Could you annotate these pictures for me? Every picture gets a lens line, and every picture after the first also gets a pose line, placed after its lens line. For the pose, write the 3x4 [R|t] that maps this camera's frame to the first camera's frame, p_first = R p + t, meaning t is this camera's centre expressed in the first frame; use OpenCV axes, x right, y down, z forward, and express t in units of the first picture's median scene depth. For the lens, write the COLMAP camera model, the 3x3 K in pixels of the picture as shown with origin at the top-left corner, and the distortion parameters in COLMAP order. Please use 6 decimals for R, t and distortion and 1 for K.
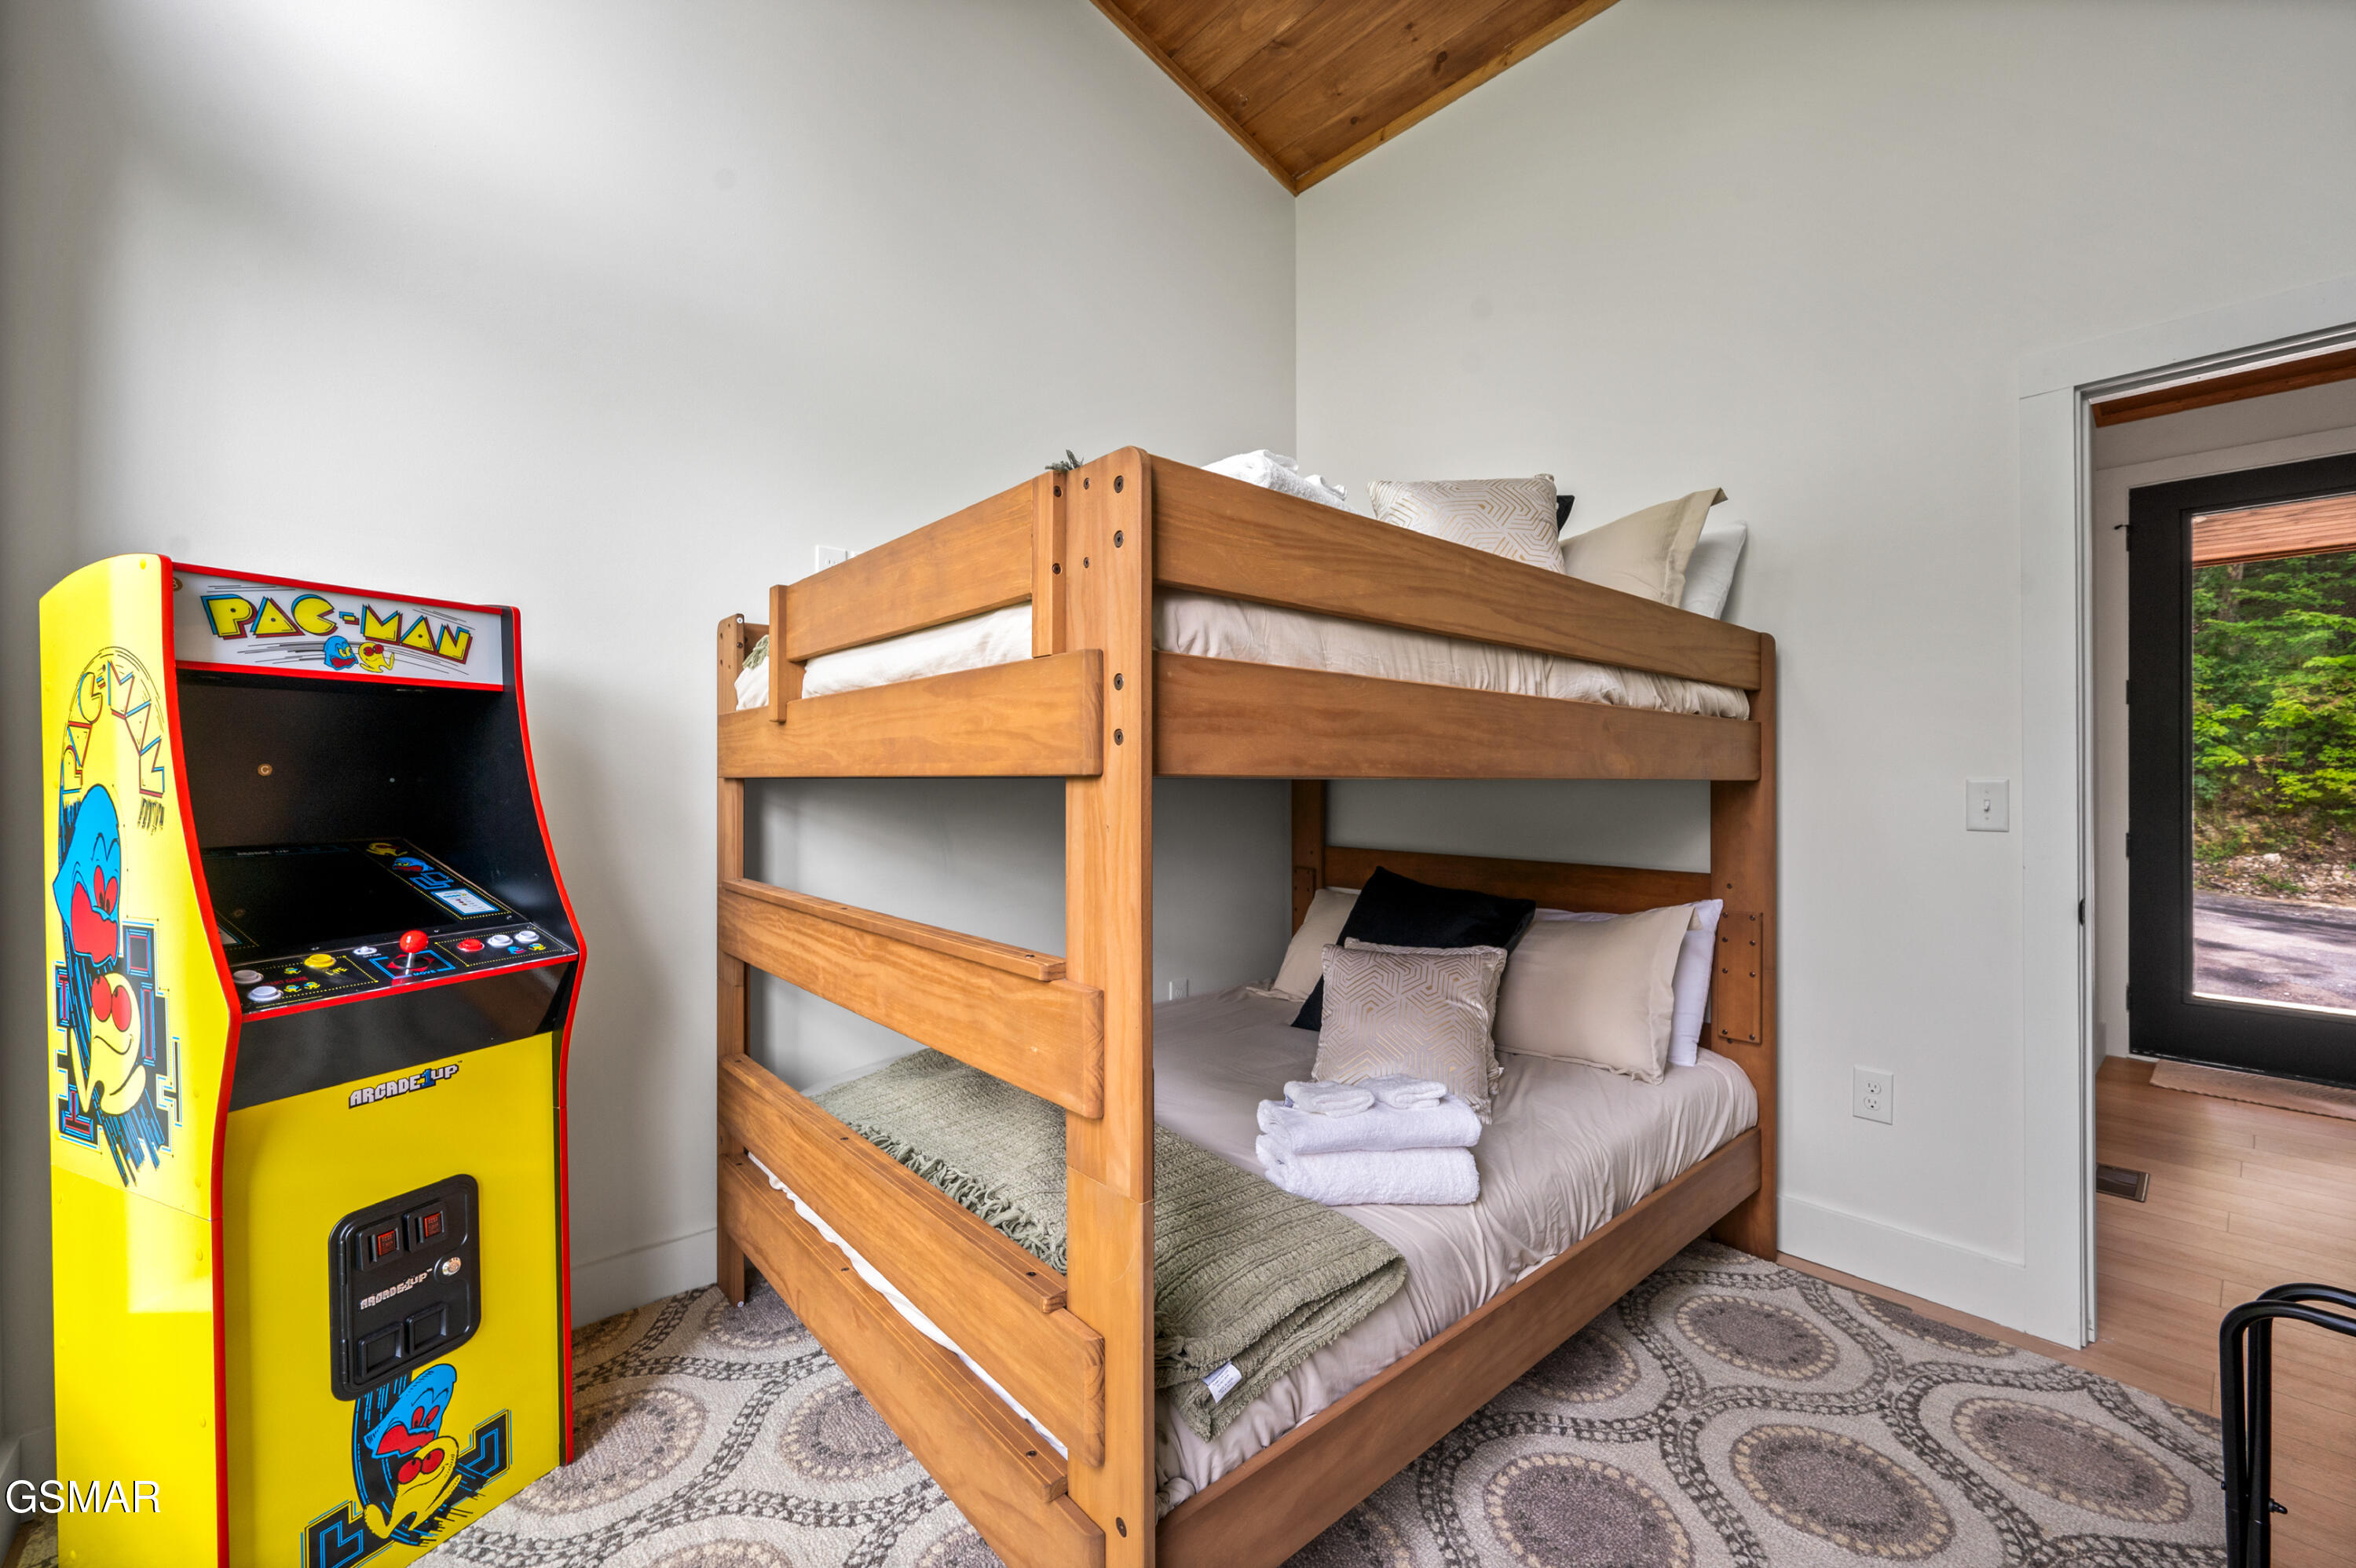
lens RADIAL K [[952.7, 0, 1178.7], [0, 952.7, 785.6], [0, 0, 1]] dist [-0.002045, -0.000520]
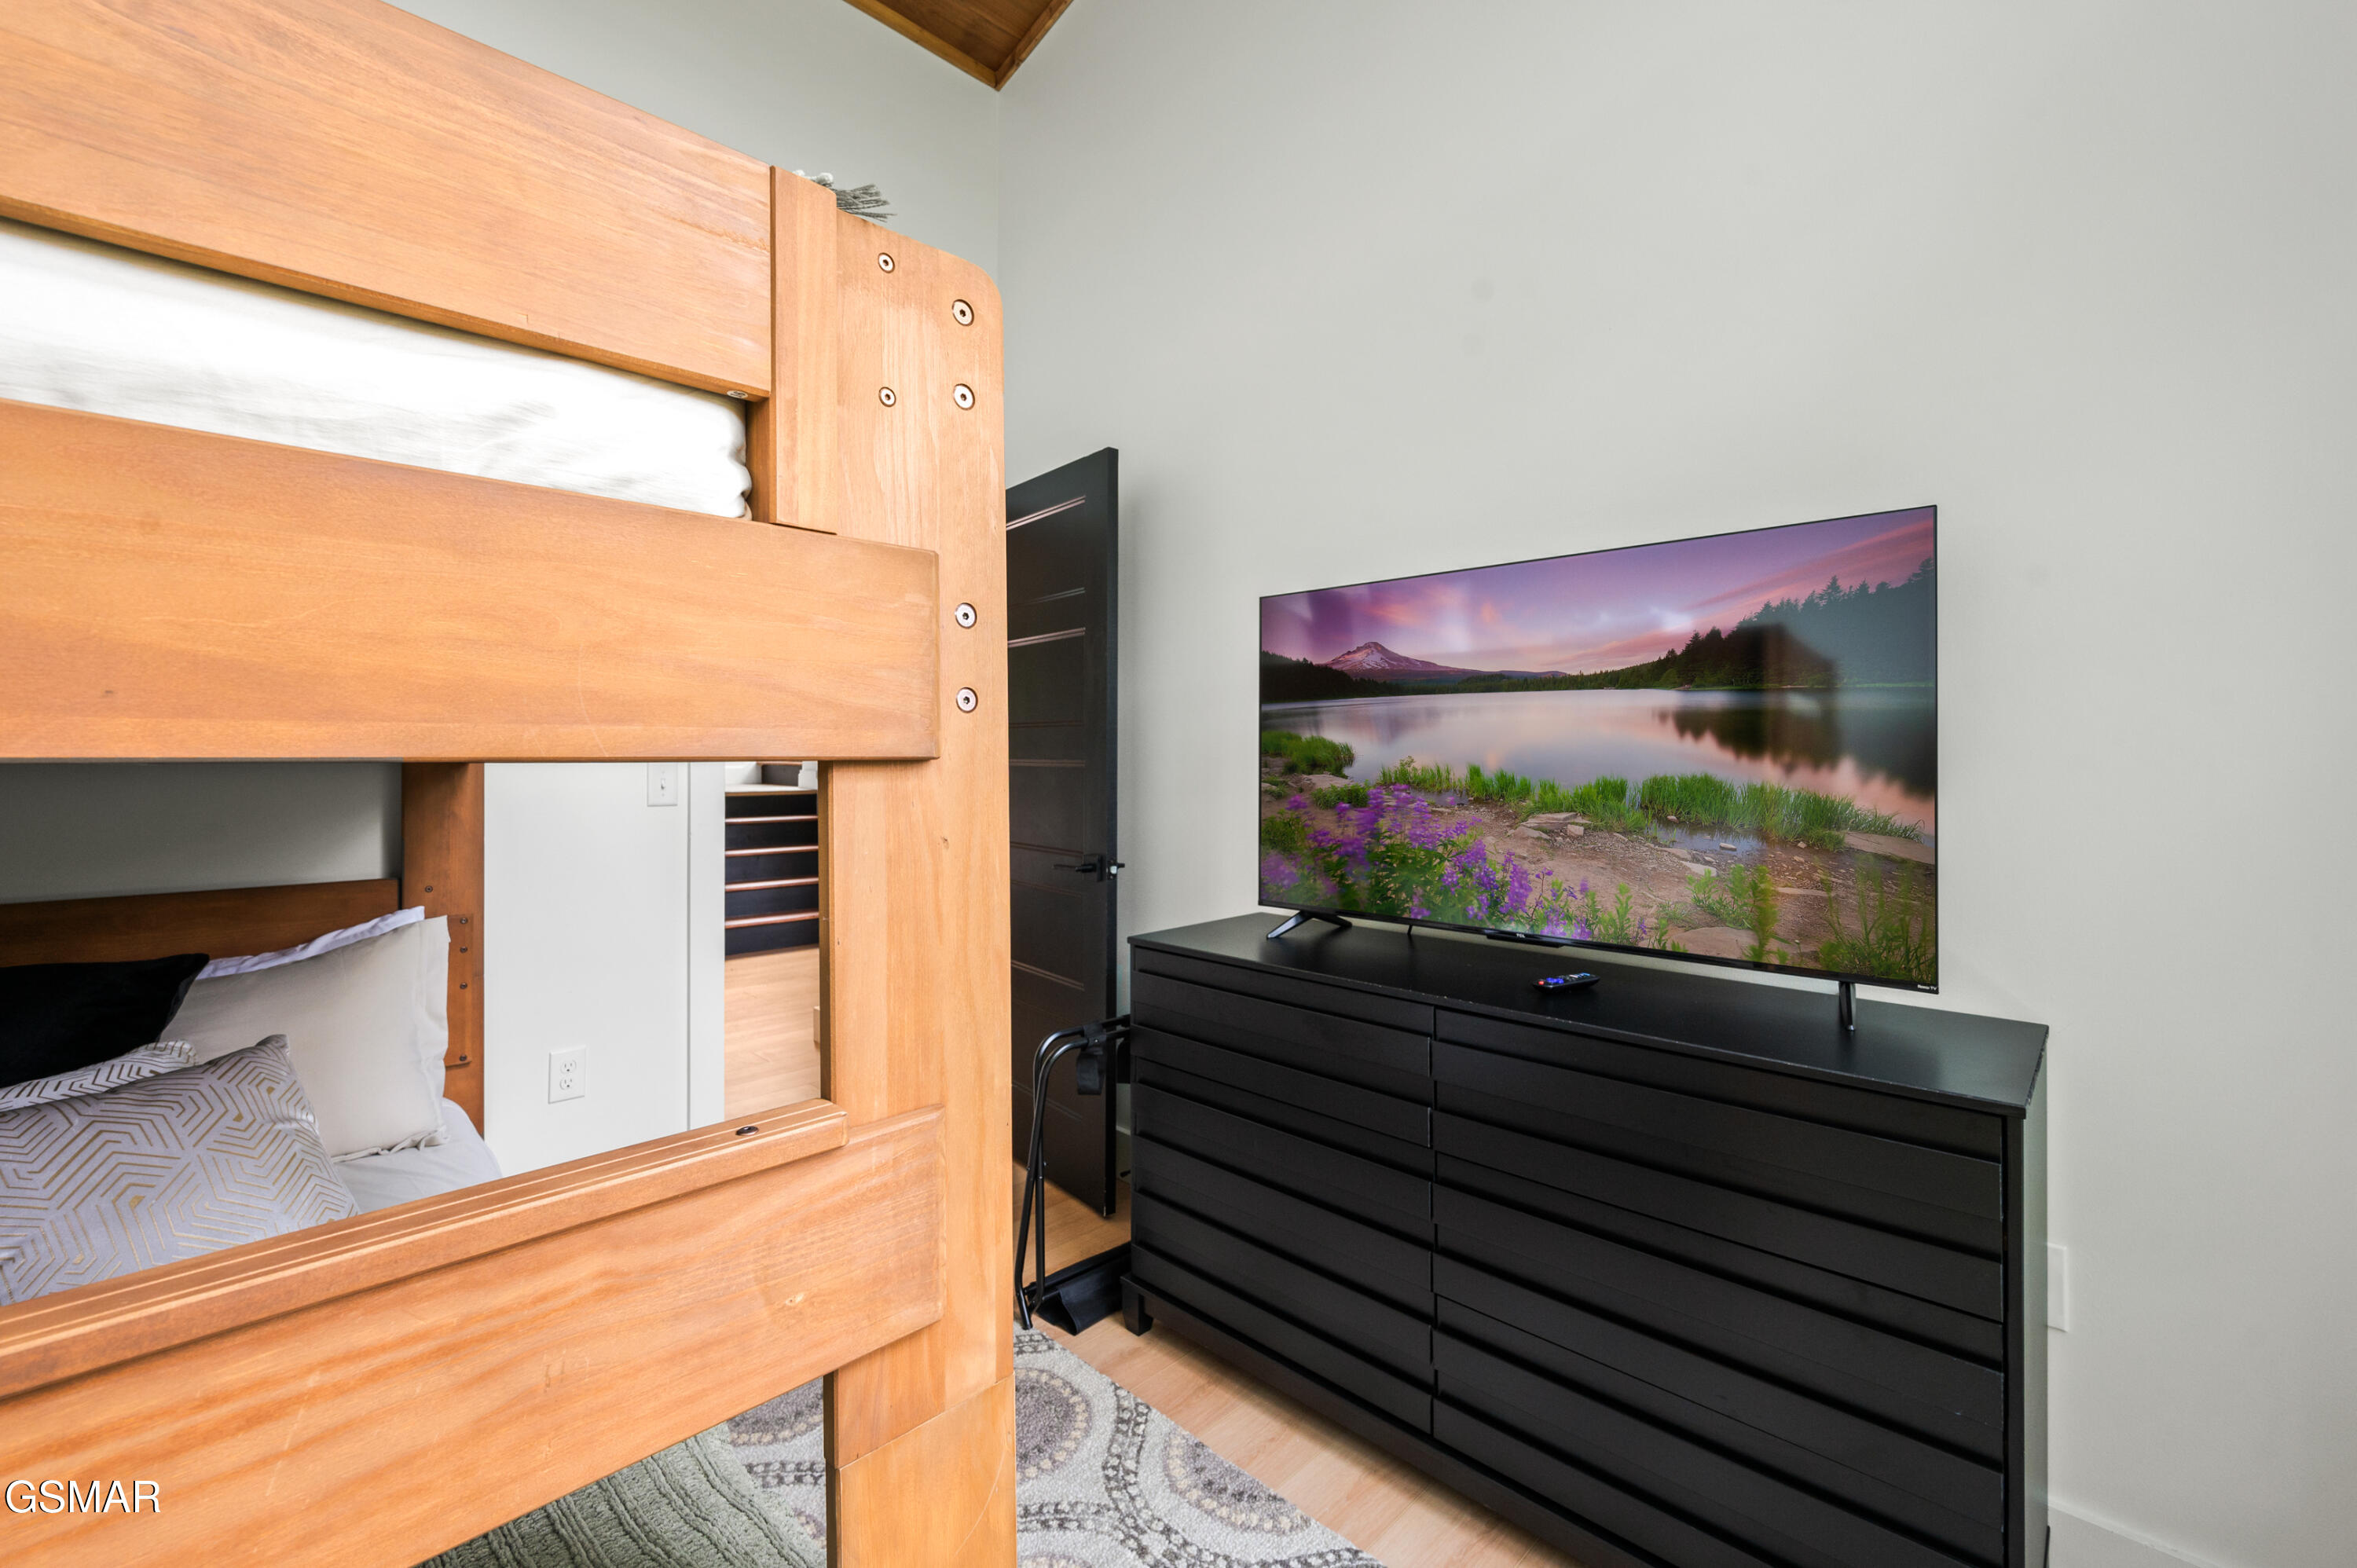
lens RADIAL K [[953.1, 0, 1210.3], [0, 953.1, 757.8], [0, 0, 1]] dist [-0.002045, -0.000520]
pose [[-0.080806, 0.001465, 0.996729, -0.602027], [0.007625, 0.999971, -0.000851, -0.008370], [-0.996701, 0.007531, -0.080815, 0.728988]]
